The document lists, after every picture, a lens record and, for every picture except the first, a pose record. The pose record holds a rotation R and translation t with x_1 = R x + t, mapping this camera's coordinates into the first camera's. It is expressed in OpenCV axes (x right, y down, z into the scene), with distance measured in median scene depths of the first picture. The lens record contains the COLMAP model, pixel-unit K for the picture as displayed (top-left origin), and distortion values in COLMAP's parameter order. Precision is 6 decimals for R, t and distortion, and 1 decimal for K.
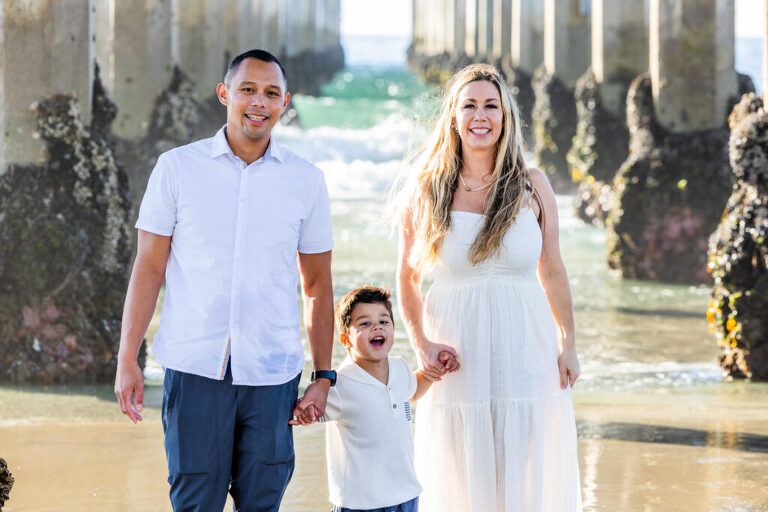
lens RADIAL K [[2754.5, 0, 384.2], [0, 2754.5, 255.4], [0, 0, 1]] dist [0.087275, 0.000000]
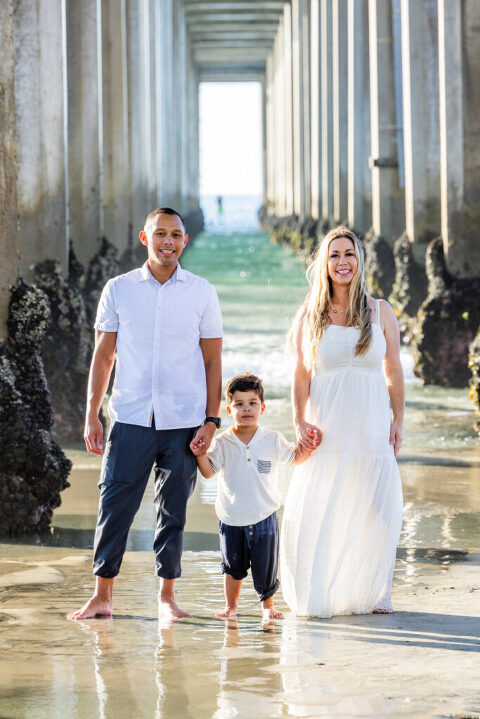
lens RADIAL K [[2578.8, 0, 239.9], [0, 2578.8, 359.7], [0, 0, 1]] dist [0.087275, 0.000000]
pose [[0.999864, -0.016455, 0.000495, -0.007728], [0.016461, 0.999734, -0.016155, 0.015862], [-0.000229, 0.016161, 0.999869, -0.308802]]
